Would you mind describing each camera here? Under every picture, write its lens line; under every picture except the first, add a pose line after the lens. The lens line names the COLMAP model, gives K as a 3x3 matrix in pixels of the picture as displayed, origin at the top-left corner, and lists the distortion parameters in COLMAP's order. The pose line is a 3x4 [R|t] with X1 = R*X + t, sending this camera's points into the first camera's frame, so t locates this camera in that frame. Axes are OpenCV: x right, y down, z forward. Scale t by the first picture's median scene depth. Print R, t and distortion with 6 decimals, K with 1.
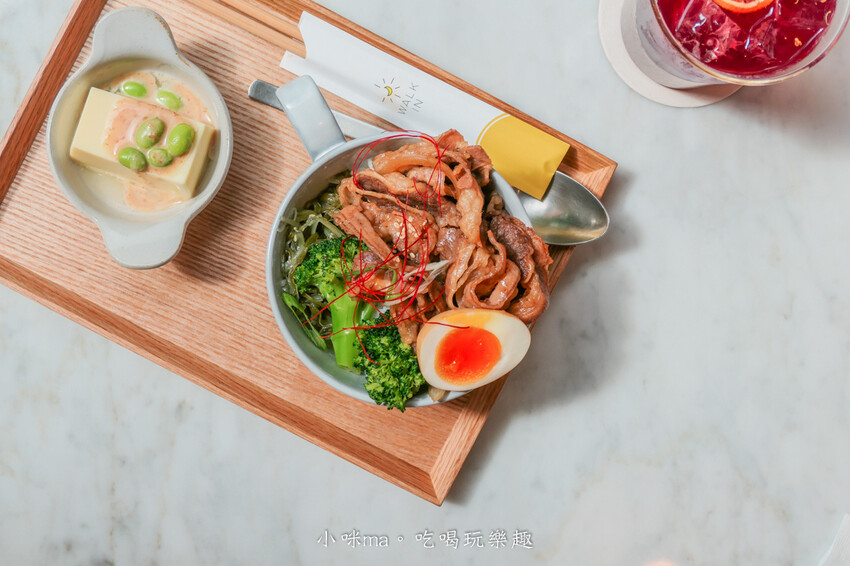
lens RADIAL K [[1297.4, 0, 427.6], [0, 1297.4, 279.4], [0, 0, 1]] dist [-0.103223, 0.000000]
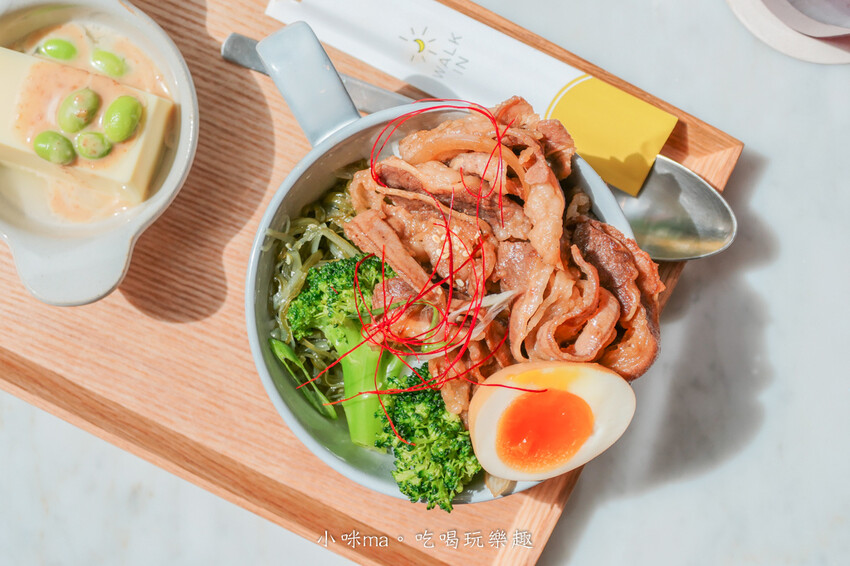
lens RADIAL K [[1372.1, 0, 423.5], [0, 1372.1, 283.4], [0, 0, 1]] dist [-0.091809, 0.000000]
pose [[0.999693, -0.014594, -0.020021, -0.015064], [0.014798, 0.999840, 0.010083, -0.023664], [0.019871, -0.010377, 0.999749, 0.256246]]
